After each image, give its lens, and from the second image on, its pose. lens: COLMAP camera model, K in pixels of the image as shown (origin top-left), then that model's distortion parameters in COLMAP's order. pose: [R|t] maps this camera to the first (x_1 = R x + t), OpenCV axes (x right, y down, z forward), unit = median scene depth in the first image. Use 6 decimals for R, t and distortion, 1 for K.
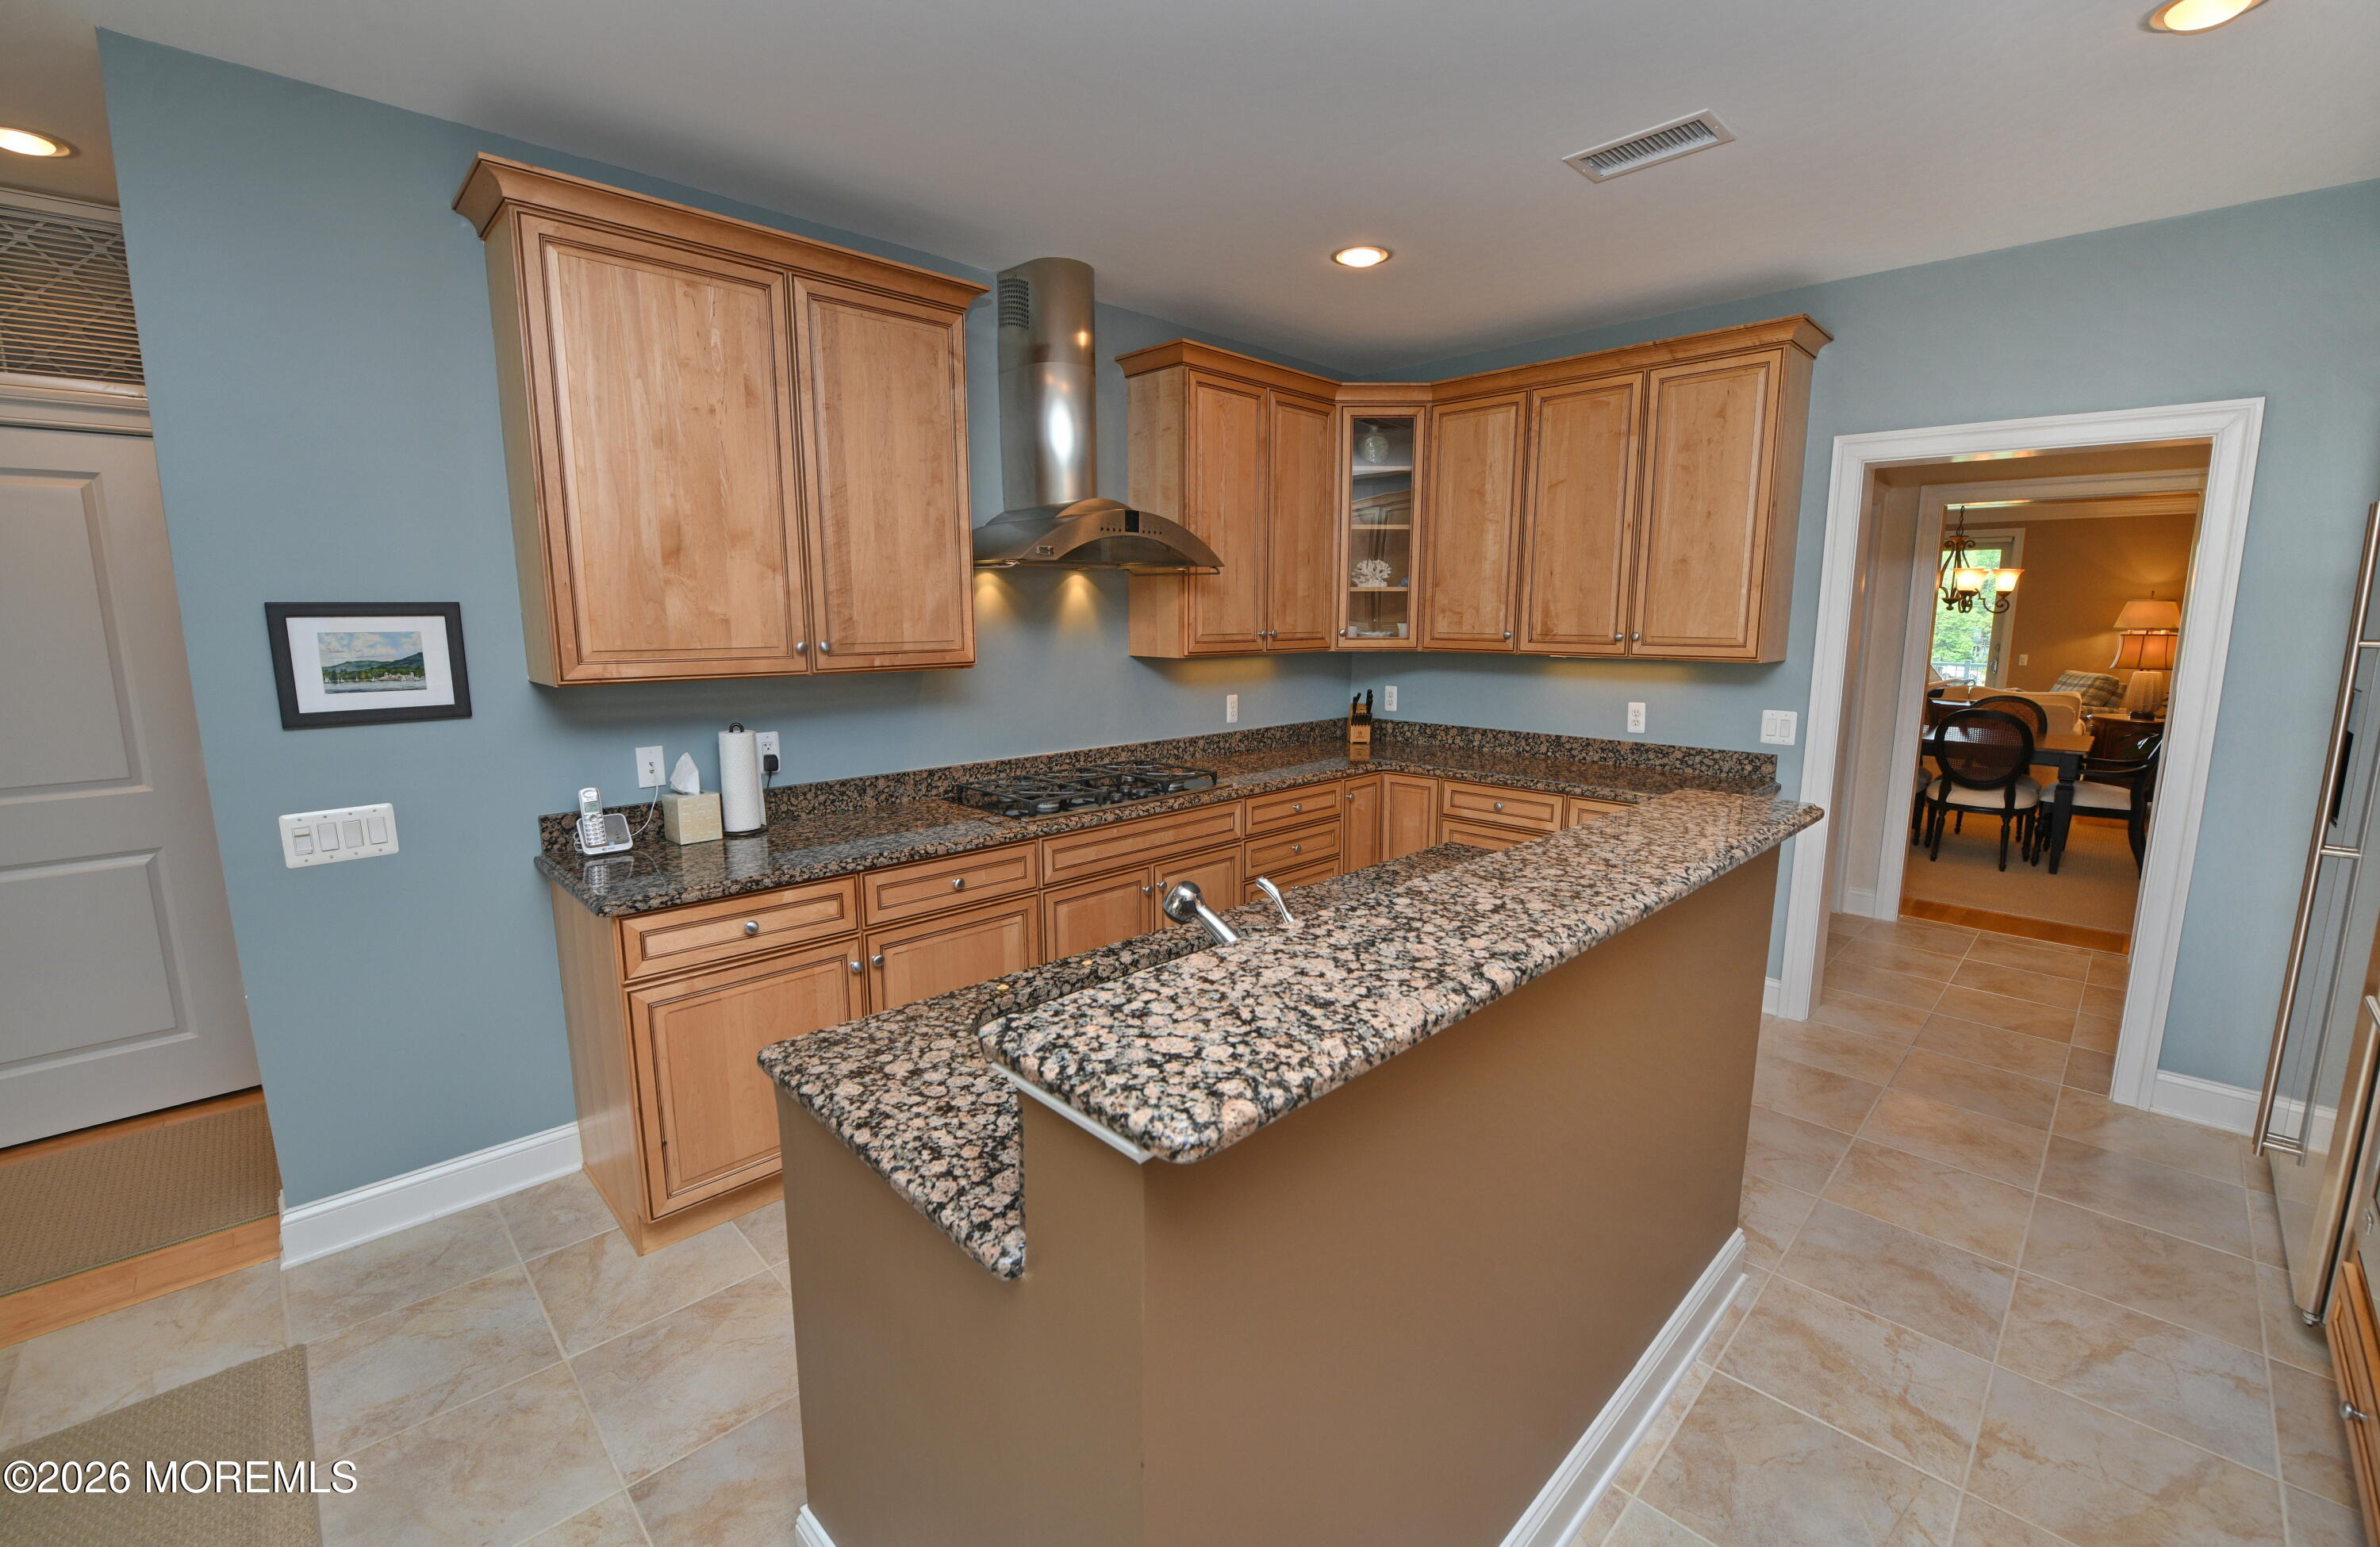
lens RADIAL K [[966.6, 0, 1196.5], [0, 966.6, 769.2], [0, 0, 1]] dist [-0.015931, -0.003698]
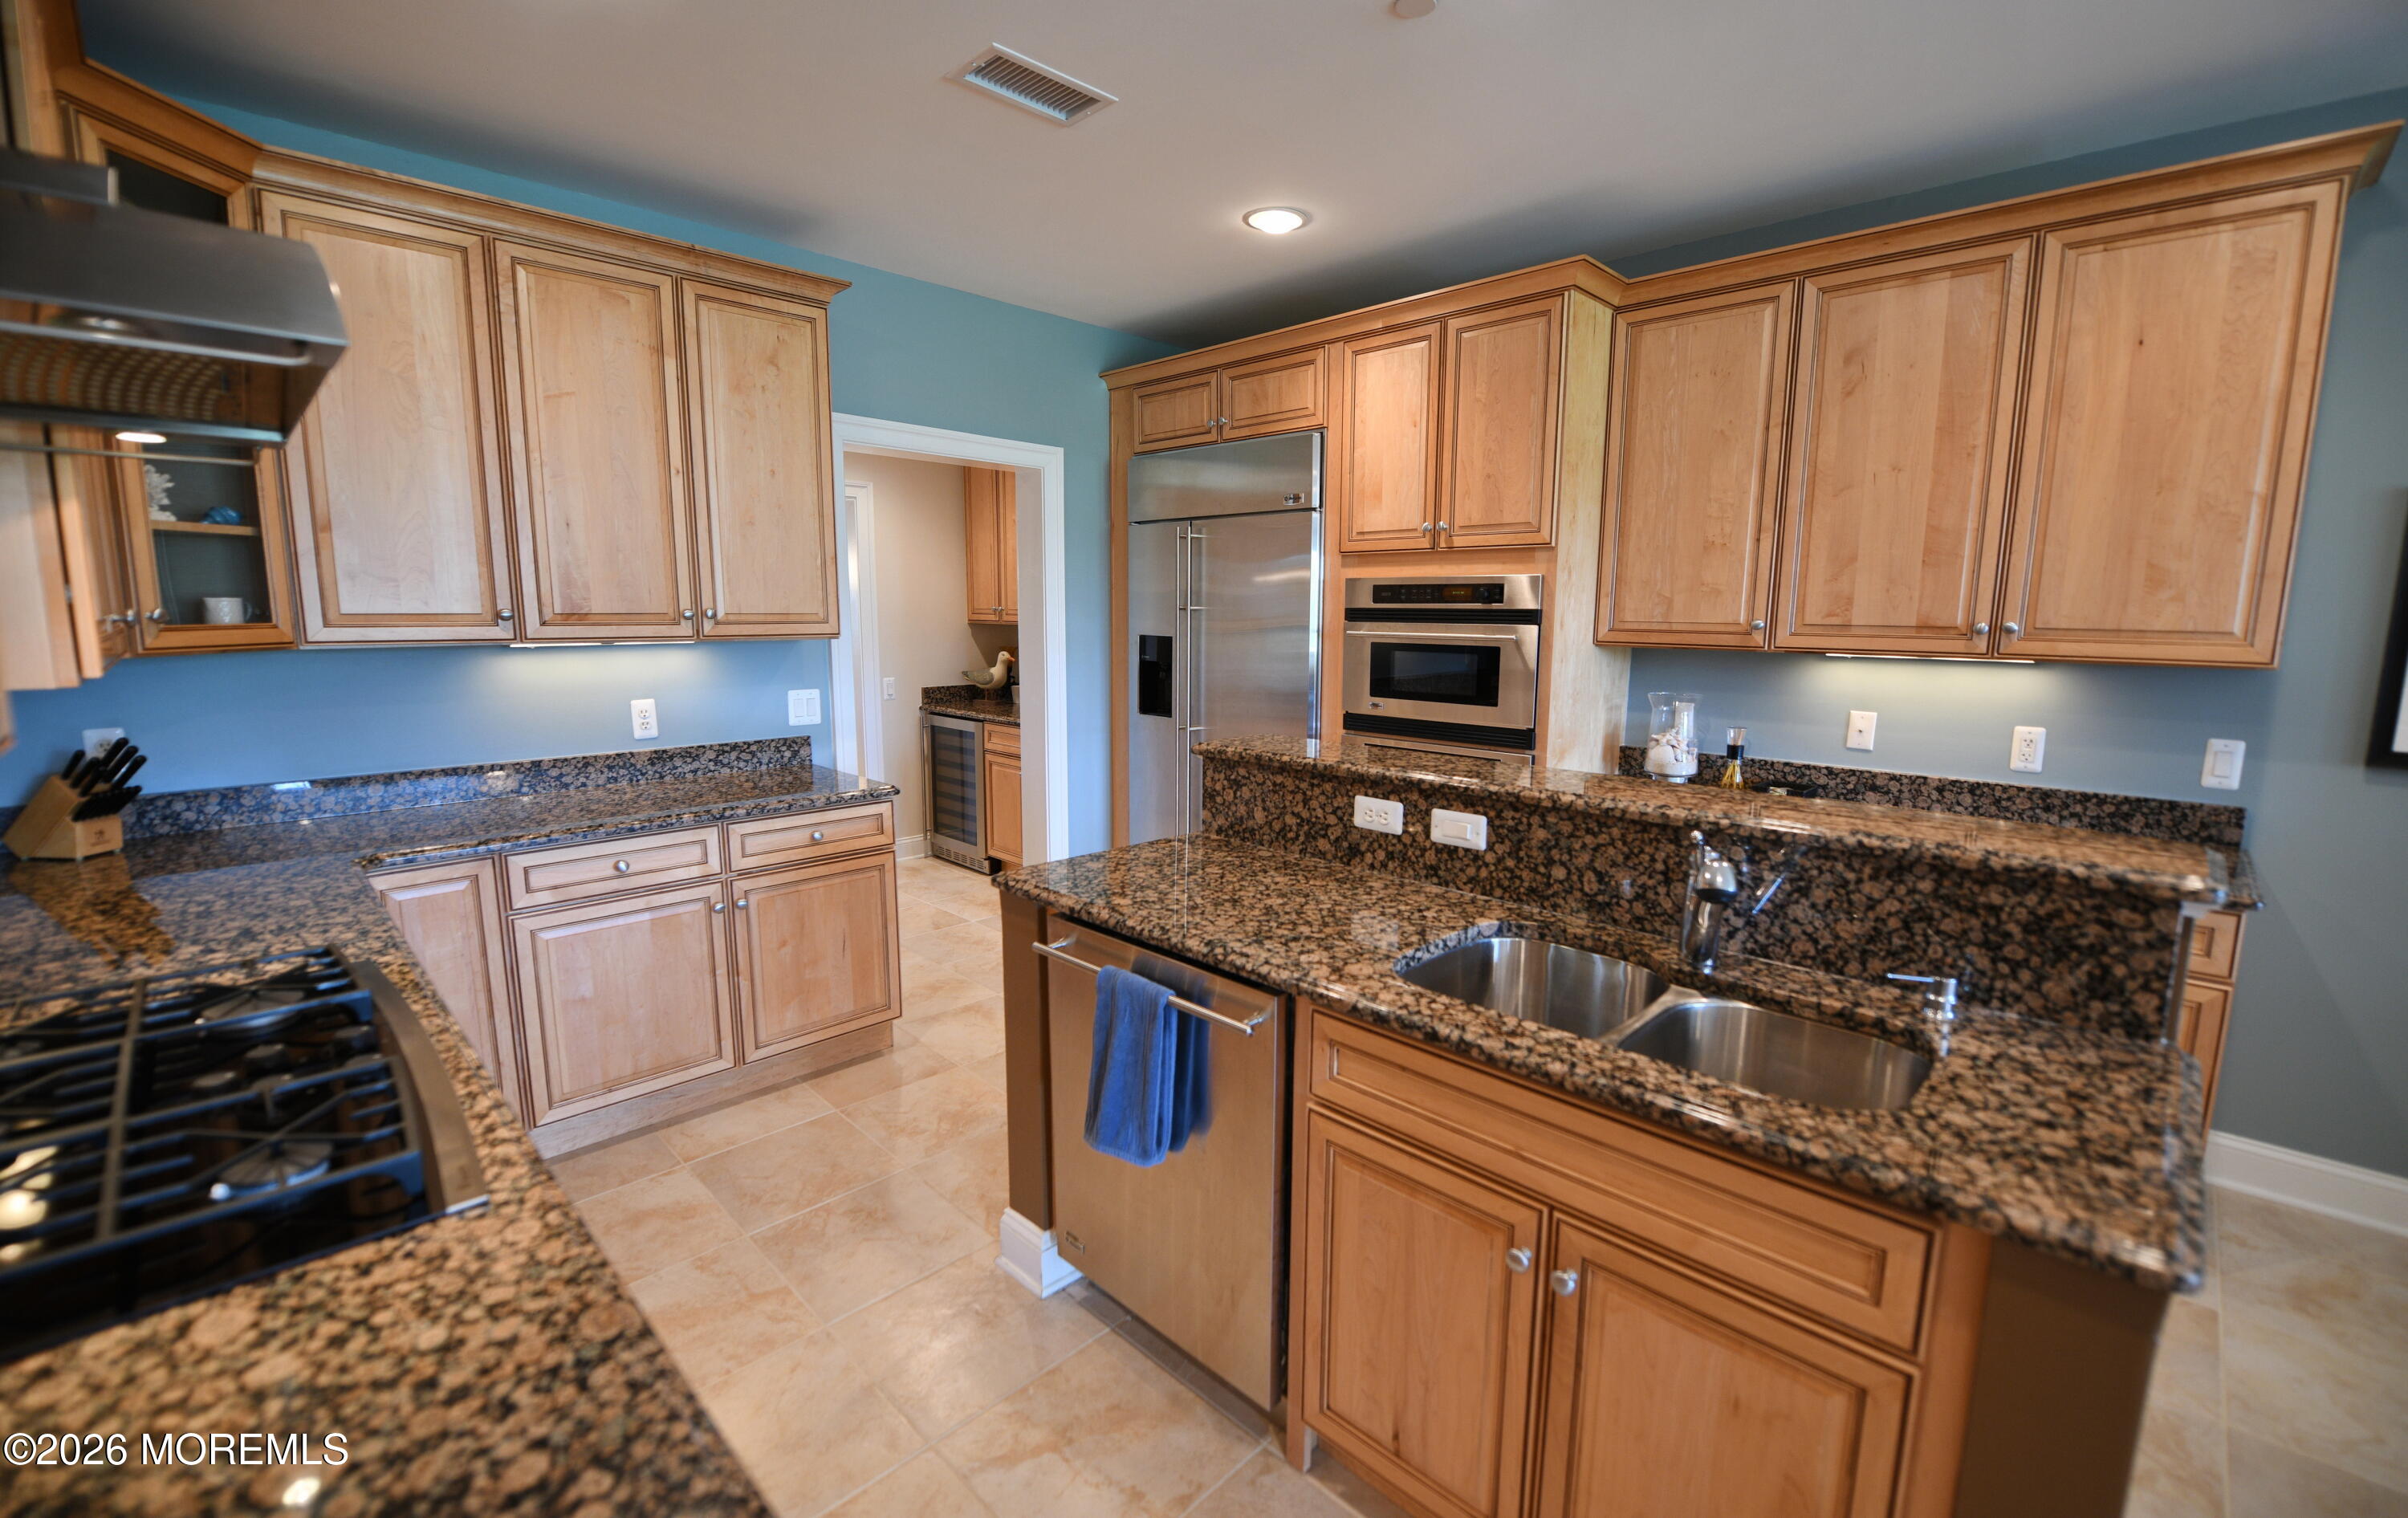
lens RADIAL K [[999.2, 0, 1210.8], [0, 999.2, 753.7], [0, 0, 1]] dist [-0.018225, -0.000599]
pose [[-0.014012, -0.145904, 0.989200, -0.456436], [0.151784, 0.977522, 0.146331, -0.096768], [-0.988314, 0.152195, 0.008449, 0.707629]]
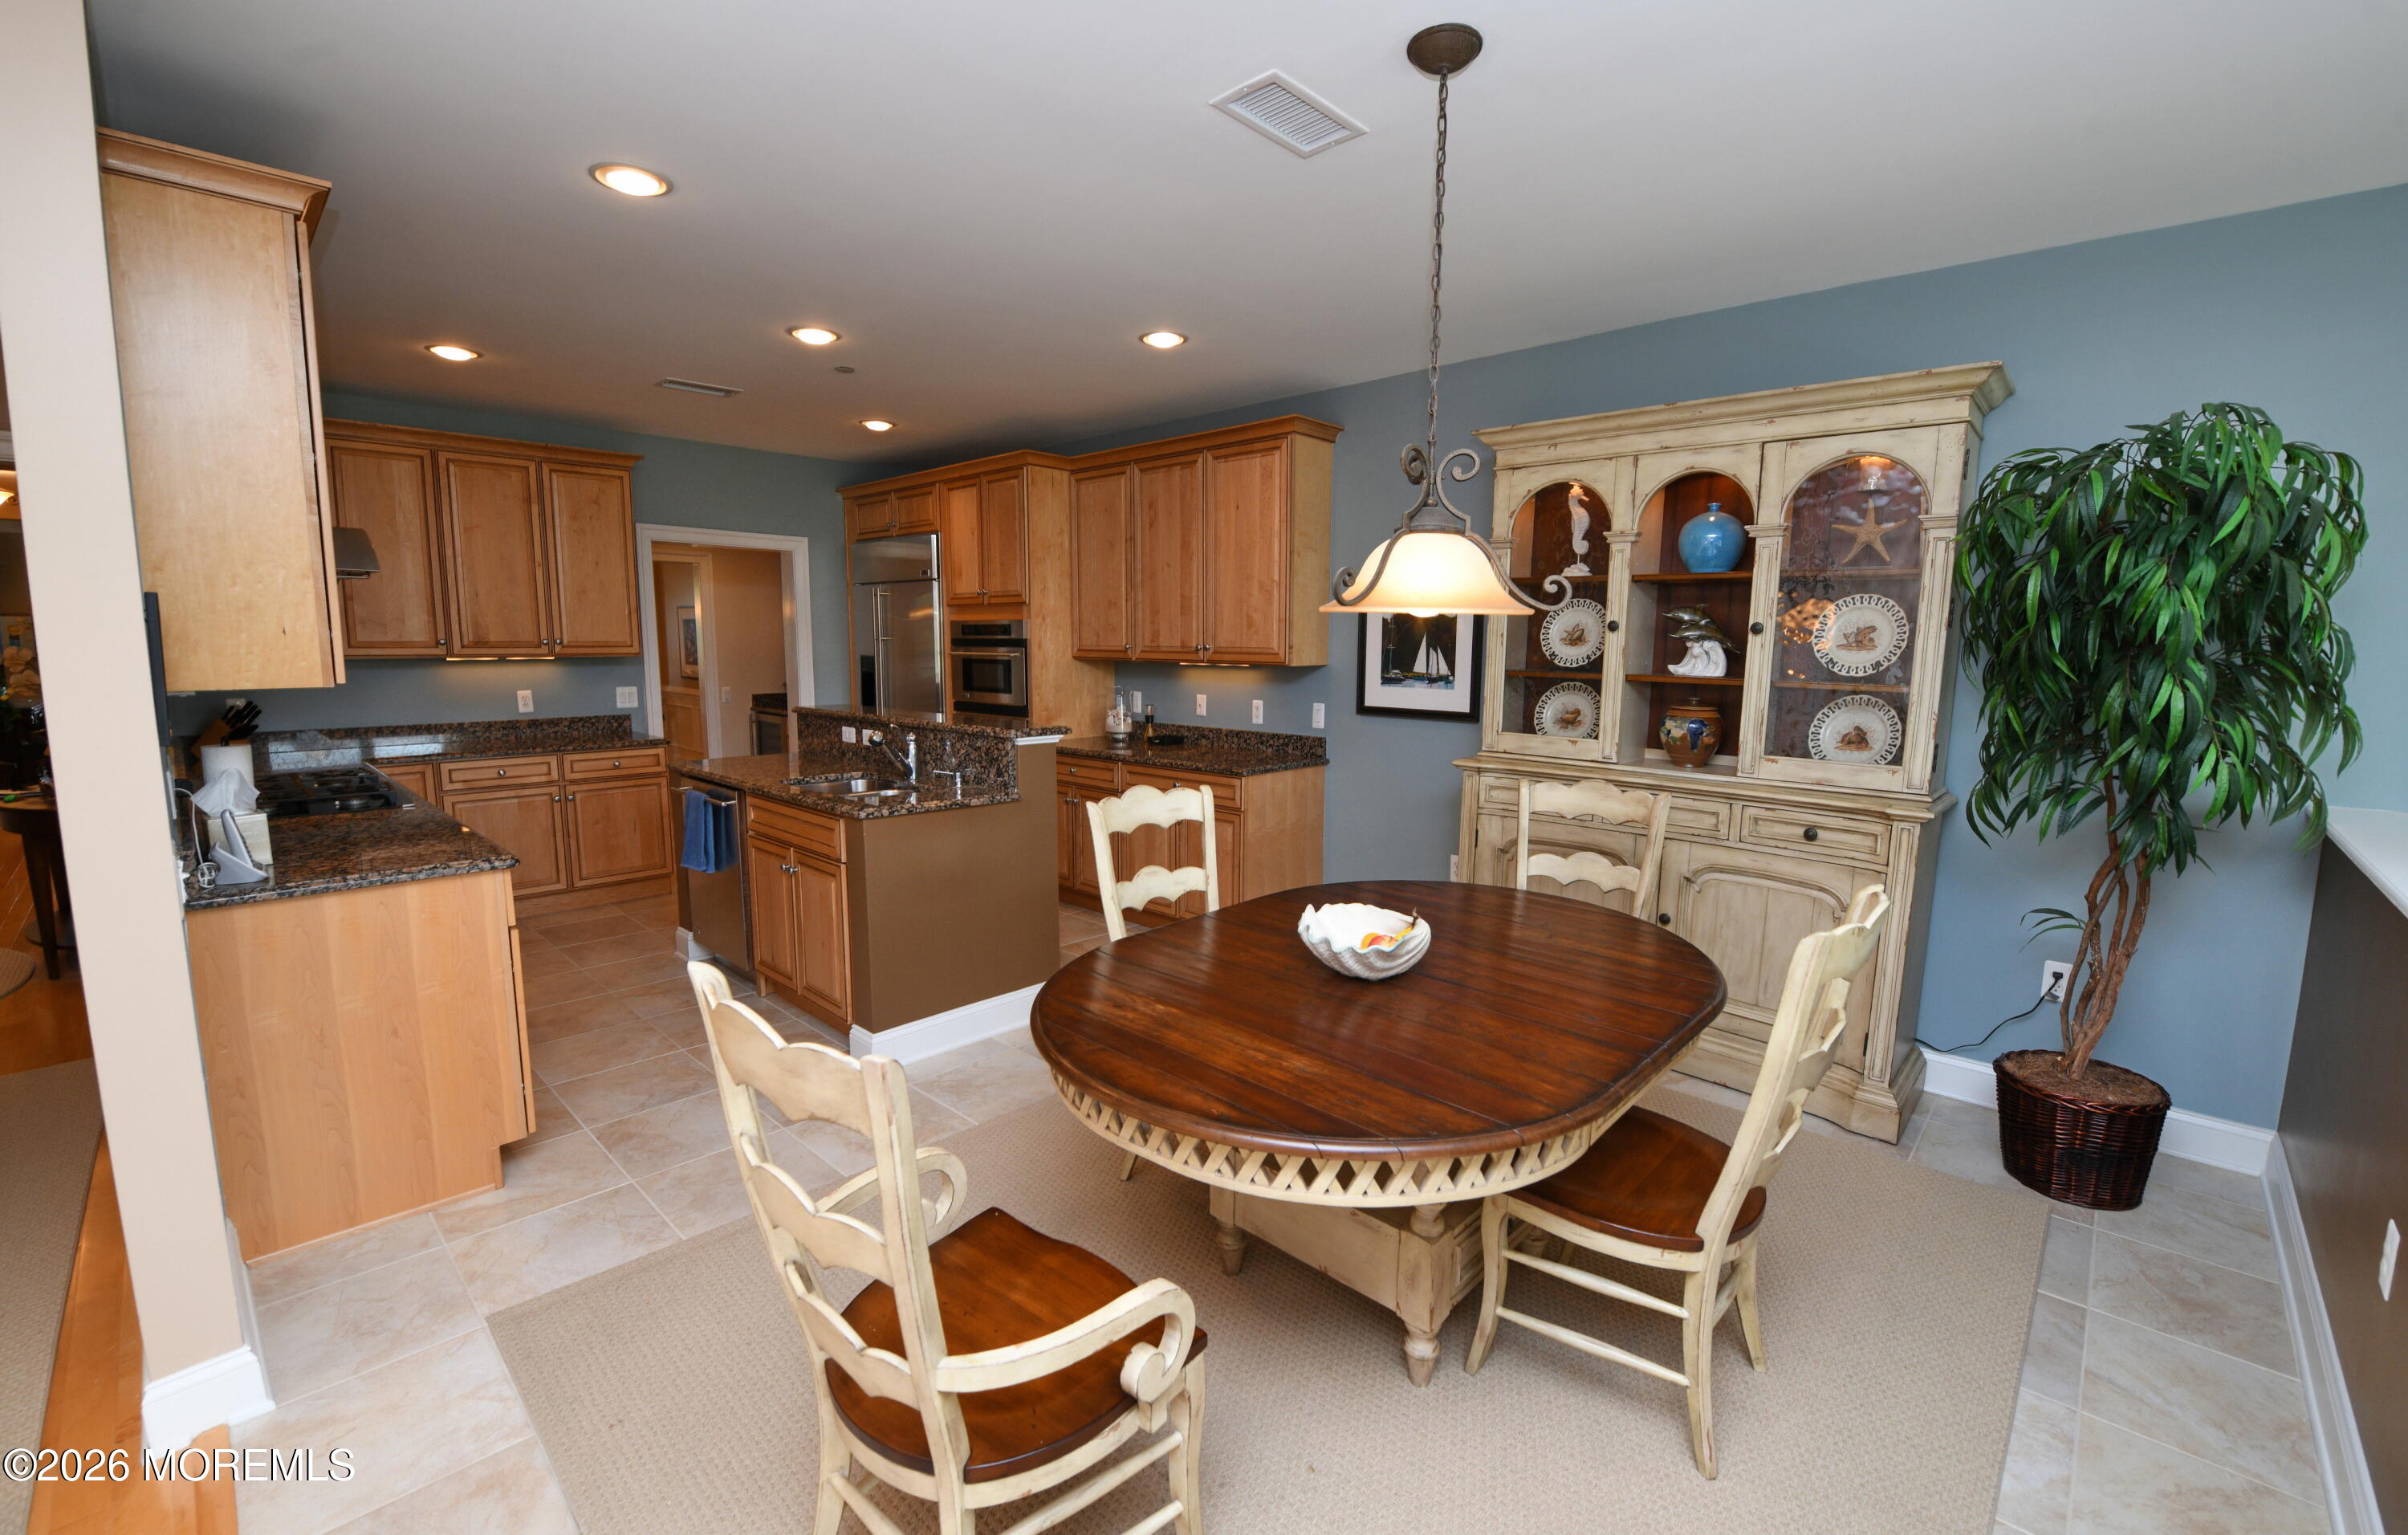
lens RADIAL K [[994.9, 0, 1207.5], [0, 994.9, 764.9], [0, 0, 1]] dist [-0.011461, -0.004570]
pose [[-0.032026, -0.126907, 0.991398, -1.279461], [0.152339, 0.979697, 0.130330, -0.001204], [-0.987809, 0.155203, -0.012043, 0.091019]]
